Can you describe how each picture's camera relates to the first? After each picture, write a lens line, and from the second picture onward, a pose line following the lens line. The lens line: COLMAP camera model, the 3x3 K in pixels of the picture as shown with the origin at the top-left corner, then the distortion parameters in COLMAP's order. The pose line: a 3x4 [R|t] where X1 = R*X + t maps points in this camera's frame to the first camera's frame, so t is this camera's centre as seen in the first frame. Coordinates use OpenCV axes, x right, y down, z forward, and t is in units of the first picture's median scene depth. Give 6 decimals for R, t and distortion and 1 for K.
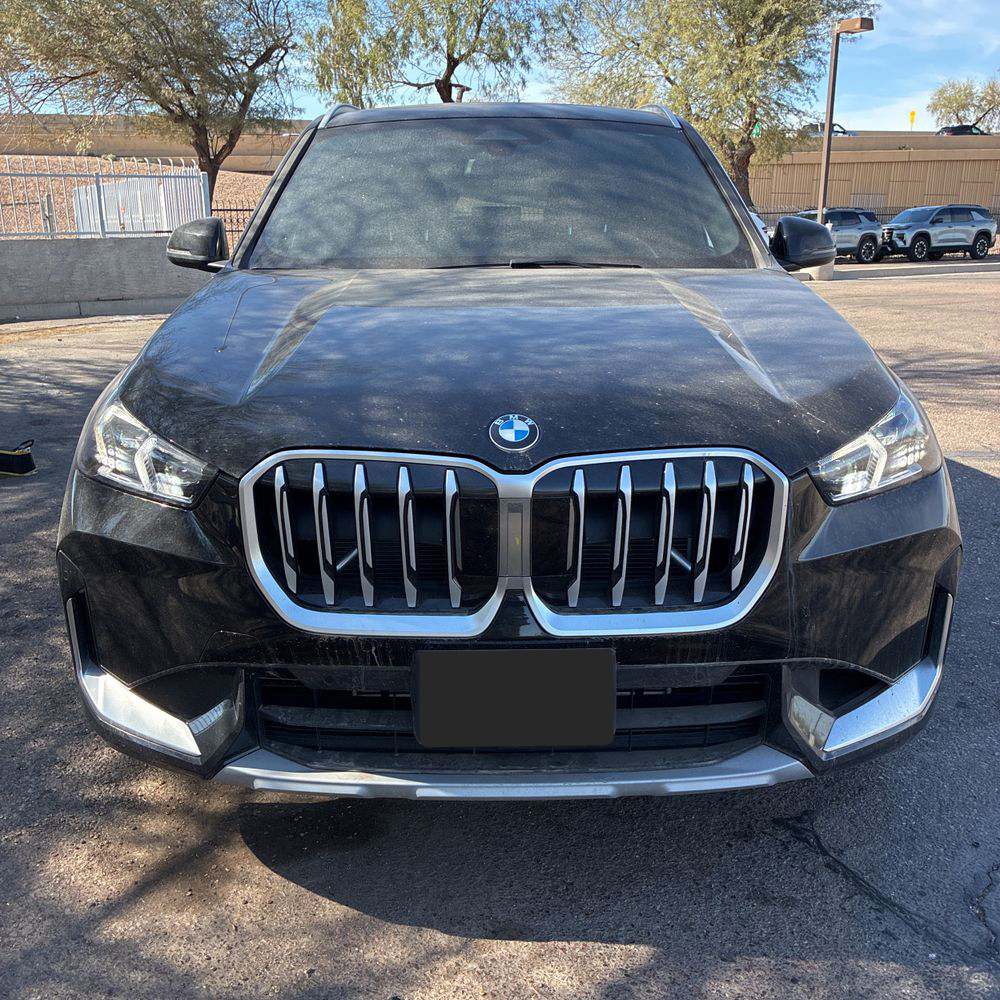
lens RADIAL K [[1020.2, 0, 473.8], [0, 1020.2, 499.2], [0, 0, 1]] dist [0.019110, 0.000000]
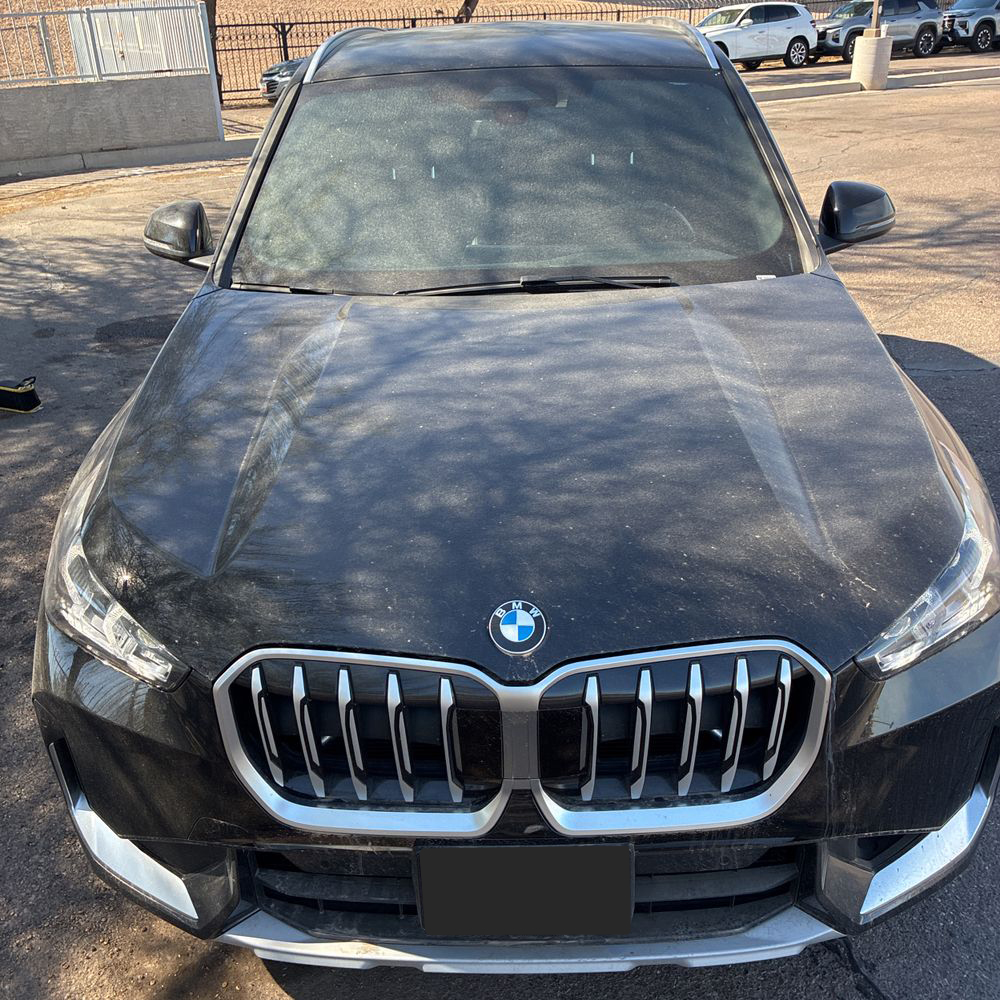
lens RADIAL K [[1020.2, 0, 465.0], [0, 1020.2, 497.4], [0, 0, 1]] dist [0.019110, 0.000000]
pose [[0.998979, -0.019633, -0.040685, 0.029251], [0.026535, 0.983898, 0.176750, -0.300935], [0.036559, -0.177650, 0.983414, 0.137870]]
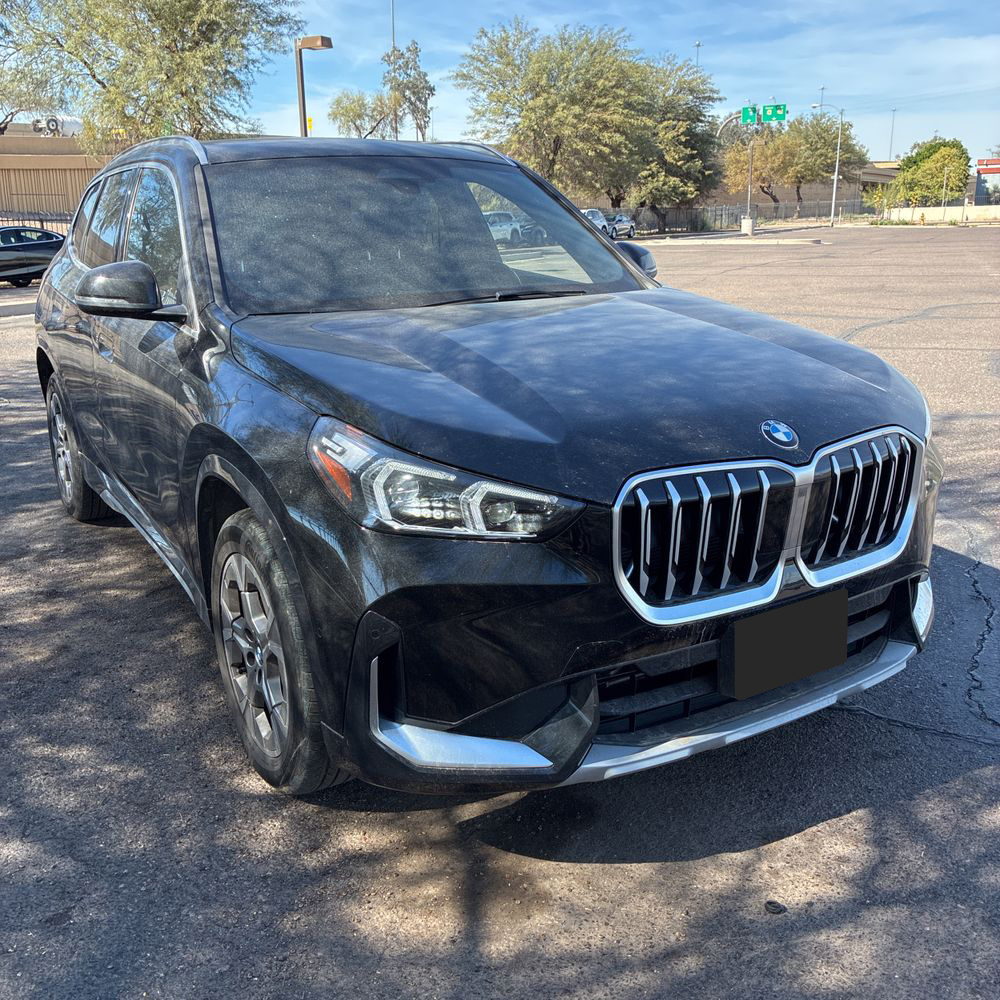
lens RADIAL K [[1020.2, 0, 488.6], [0, 1020.2, 501.6], [0, 0, 1]] dist [0.019110, 0.000000]
pose [[0.857261, -0.155296, 0.490905, -0.819132], [0.155339, 0.987011, 0.040971, -0.082765], [-0.490891, 0.041134, 0.870249, 0.069200]]
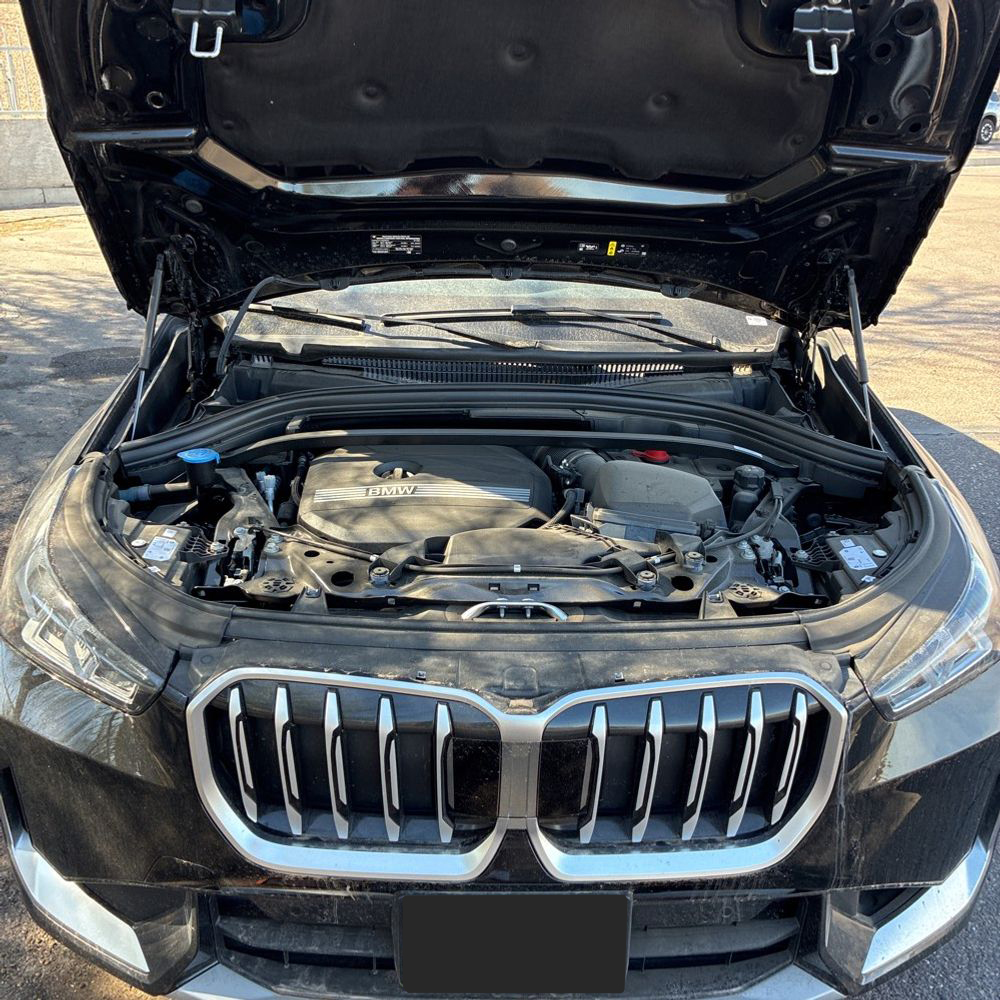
lens RADIAL K [[1020.2, 0, 476.7], [0, 1020.2, 493.5], [0, 0, 1]] dist [0.019110, 0.000000]
pose [[0.999642, 0.016204, 0.021283, -0.014228], [-0.018589, 0.992944, 0.117122, -0.260457], [-0.019235, -0.117475, 0.992890, 0.179515]]
